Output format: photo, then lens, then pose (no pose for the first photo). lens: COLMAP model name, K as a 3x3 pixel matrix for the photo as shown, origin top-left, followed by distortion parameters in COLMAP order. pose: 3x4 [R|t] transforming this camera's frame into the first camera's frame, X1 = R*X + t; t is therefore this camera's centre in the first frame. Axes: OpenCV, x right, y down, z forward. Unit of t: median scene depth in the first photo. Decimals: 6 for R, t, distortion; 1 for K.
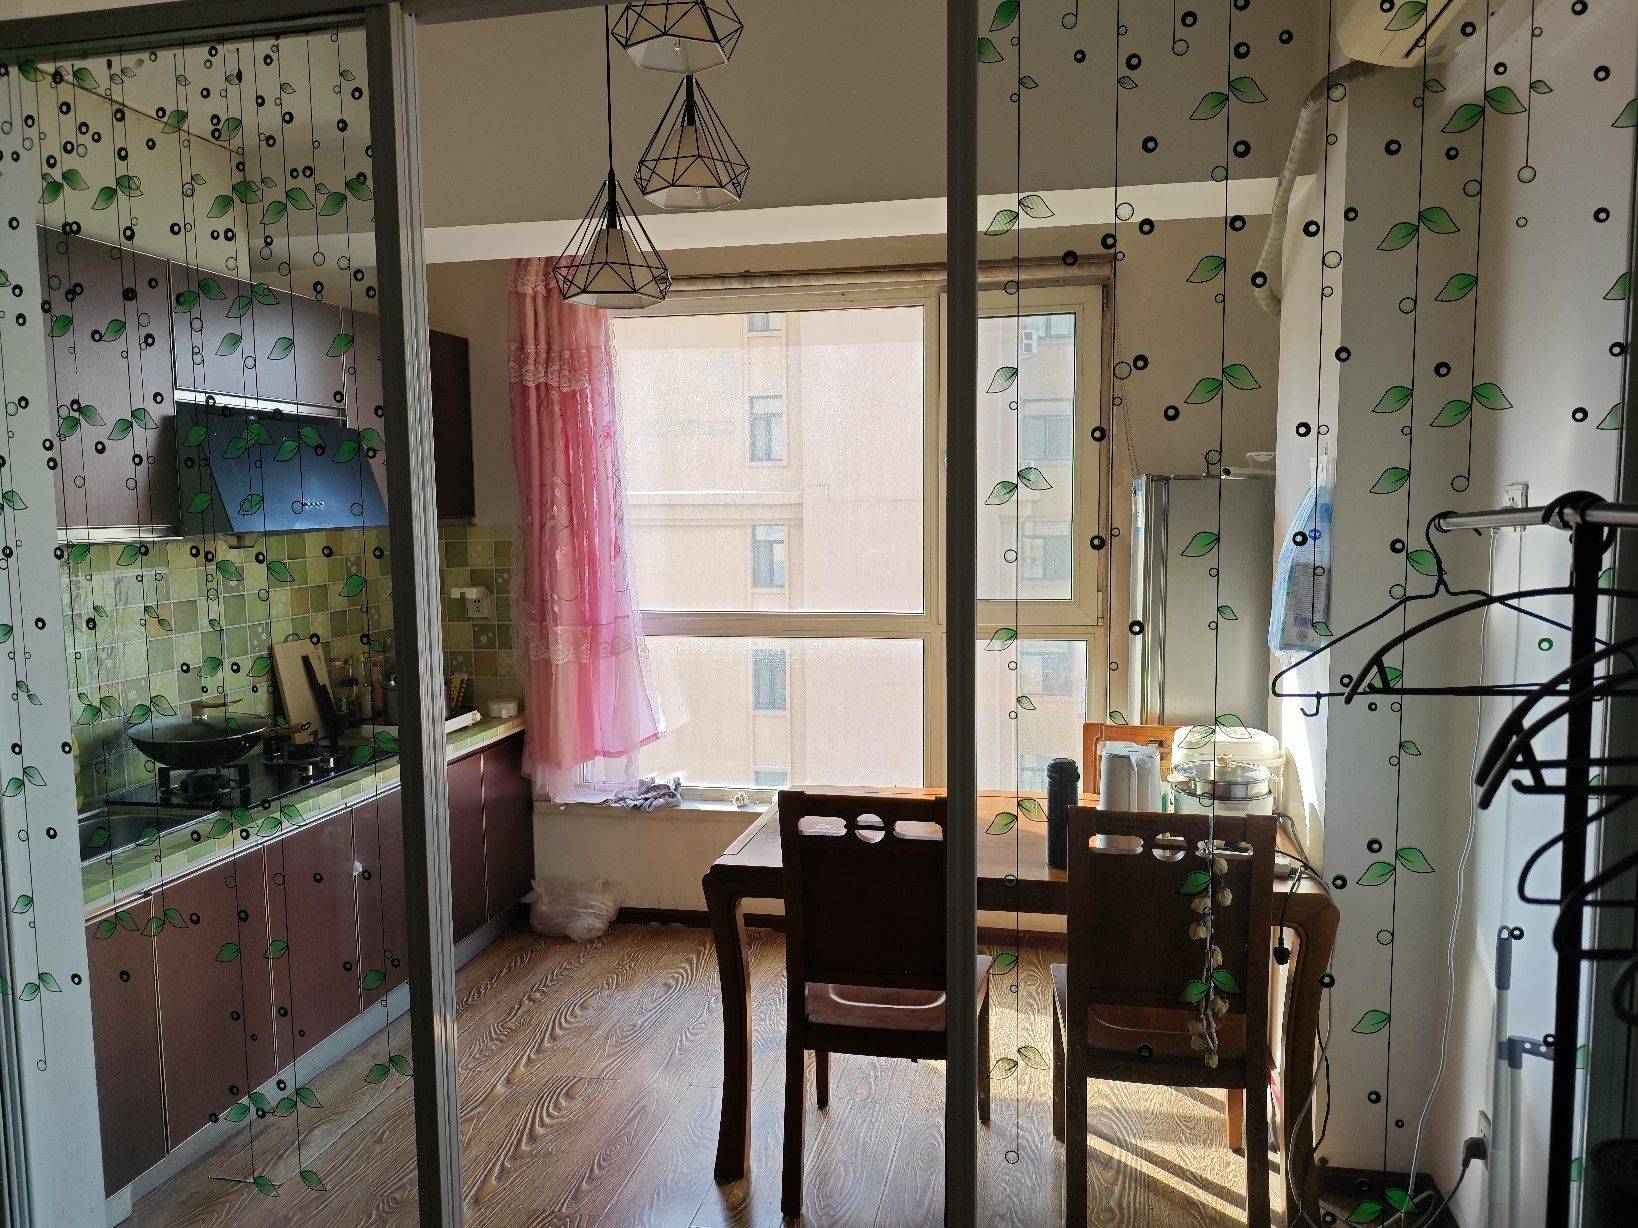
lens RADIAL K [[1198.7, 0, 820.6], [0, 1198.7, 607.5], [0, 0, 1]] dist [0.024928, -0.023425]
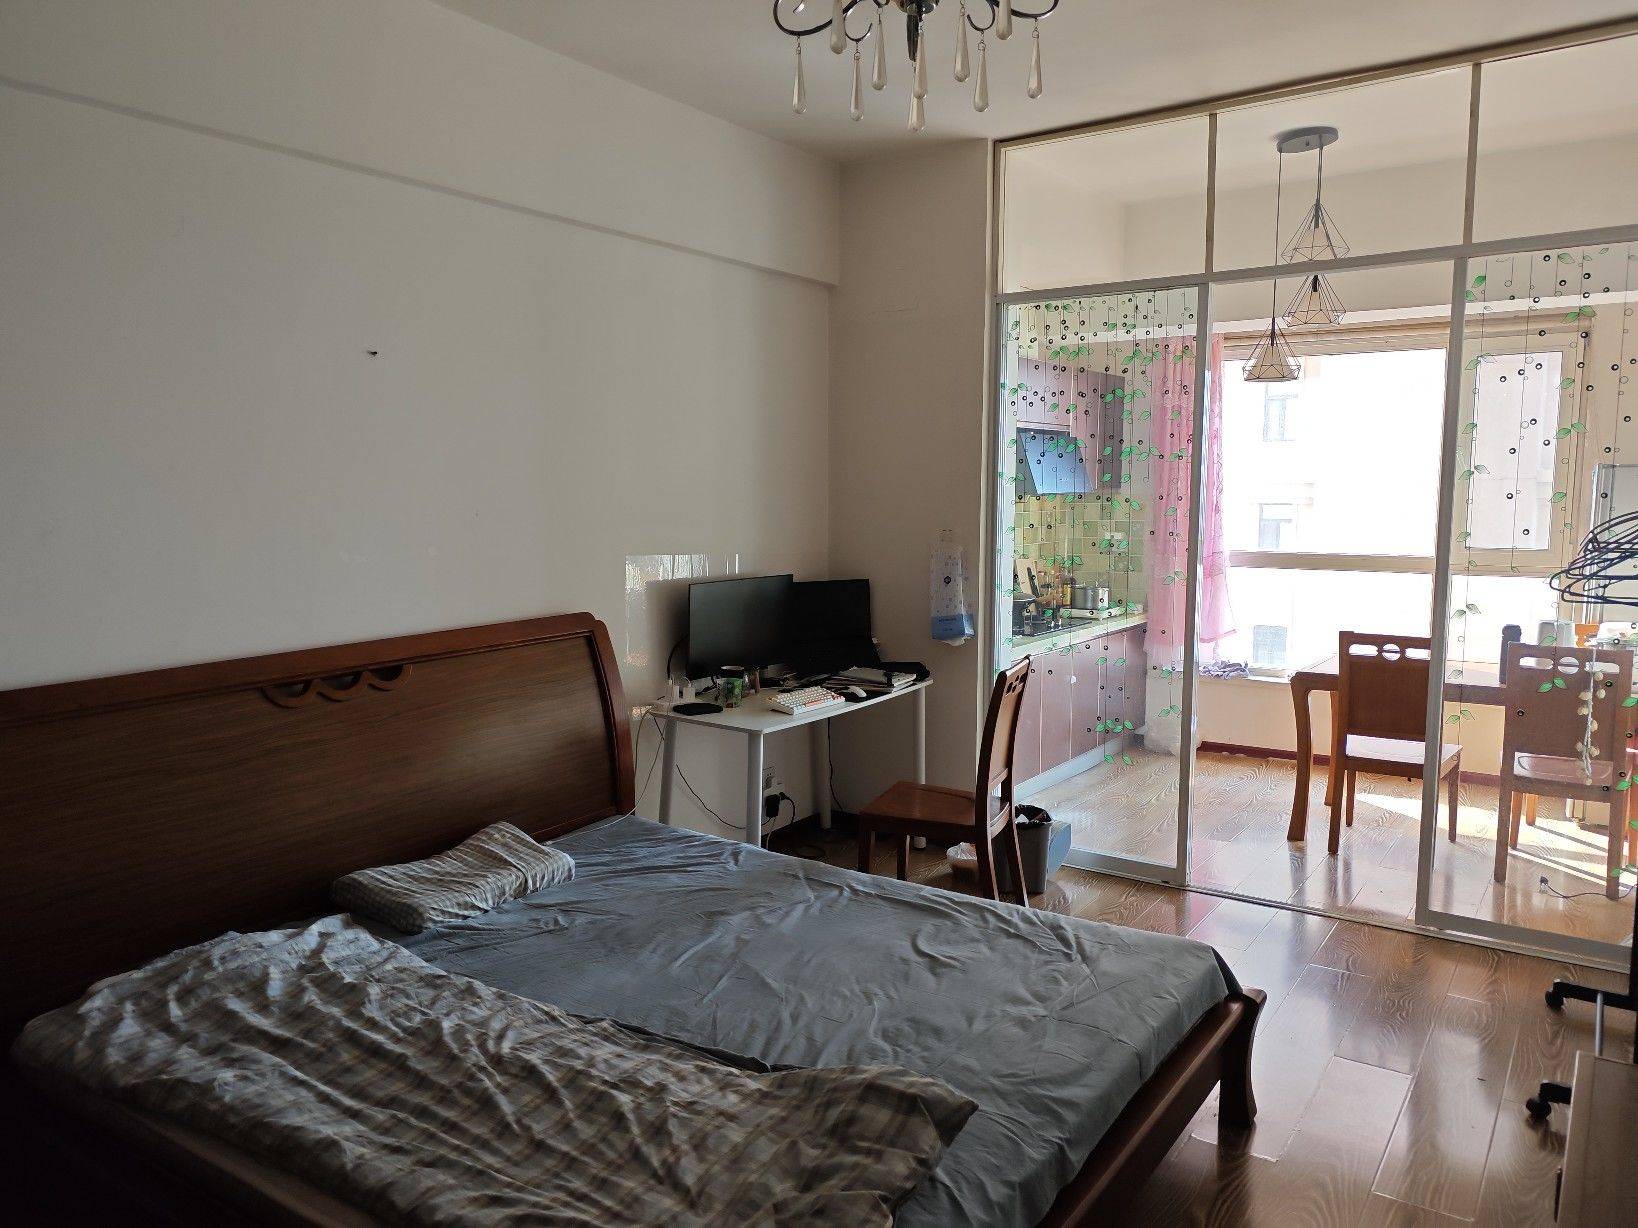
lens RADIAL K [[1198.7, 0, 815.6], [0, 1198.7, 623.4], [0, 0, 1]] dist [0.024928, -0.023425]
pose [[0.920627, 0.055348, -0.386500, -0.062189], [-0.043160, 0.998261, 0.040149, 0.099969], [0.388050, -0.020281, 0.921415, -1.085759]]
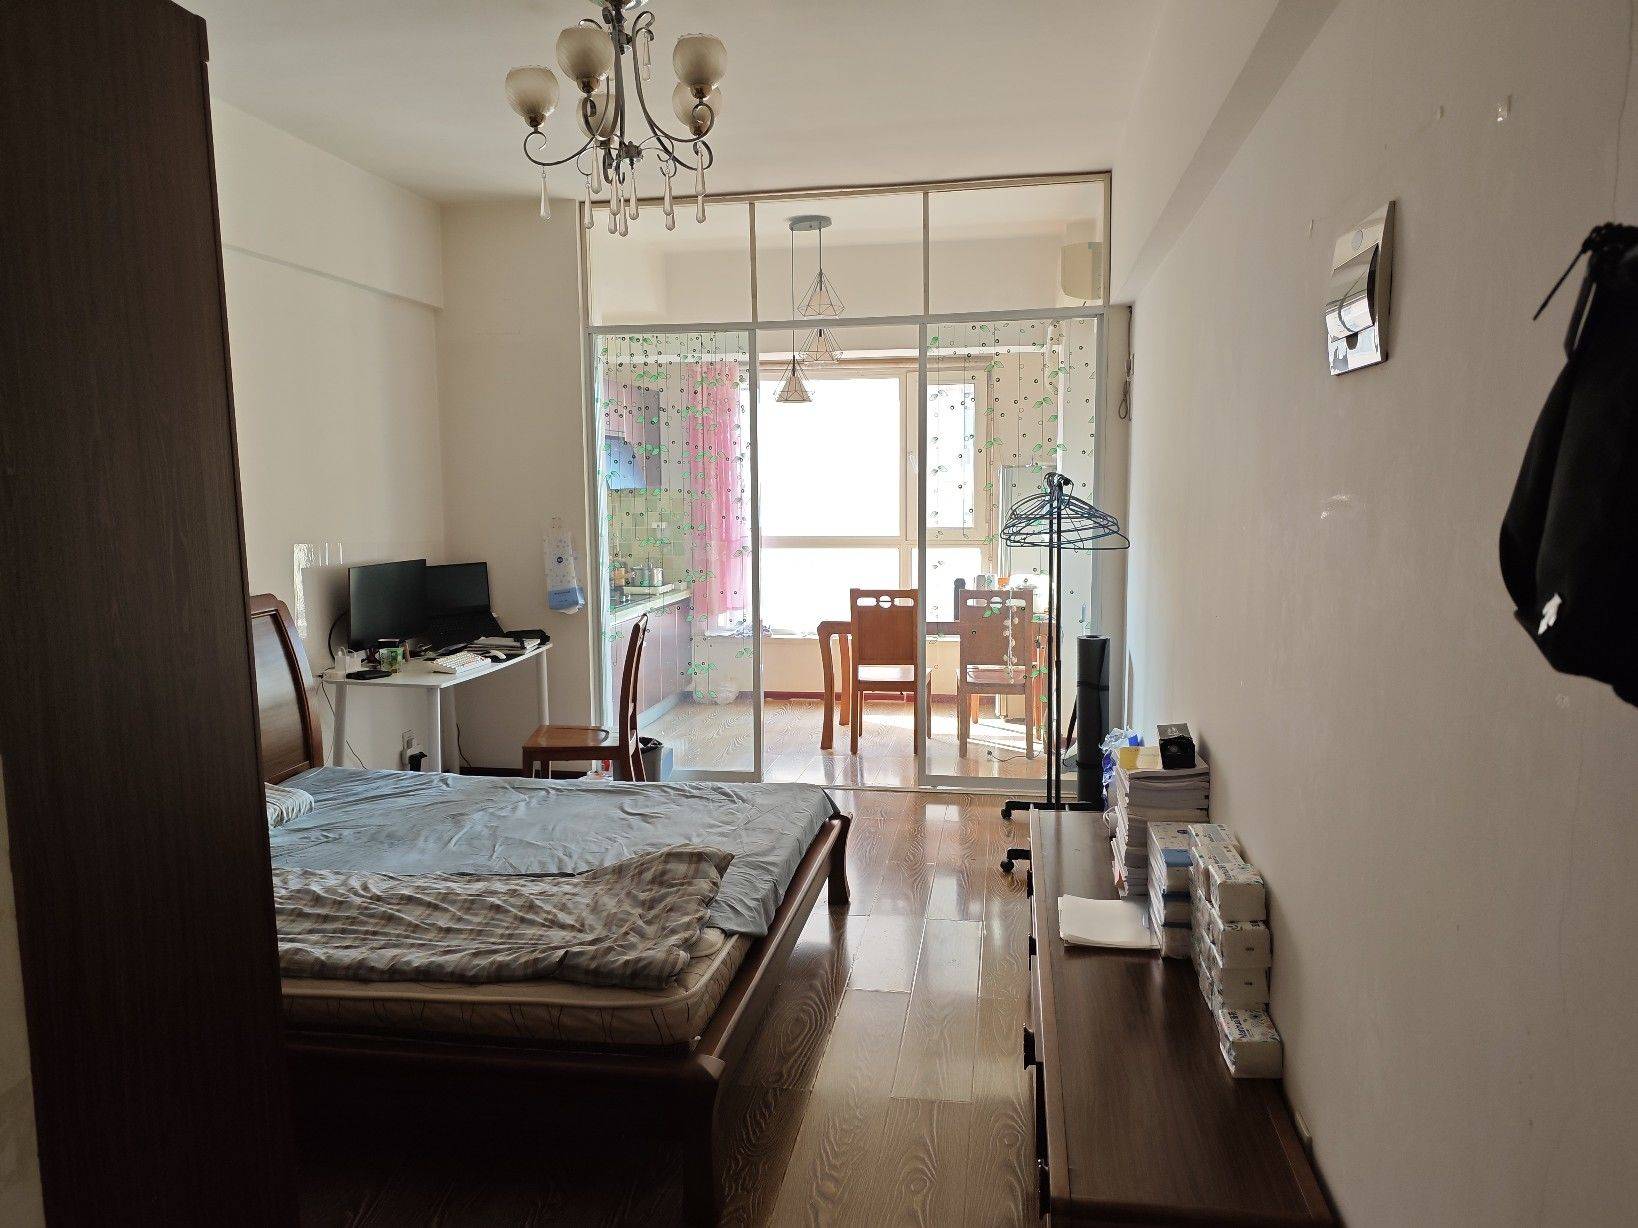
lens RADIAL K [[1198.7, 0, 820.2], [0, 1198.7, 621.2], [0, 0, 1]] dist [0.024928, -0.023425]
pose [[0.999216, -0.001477, 0.039569, -0.198735], [0.000419, 0.999642, 0.026738, 0.153517], [-0.039594, -0.026701, 0.998859, -1.561200]]
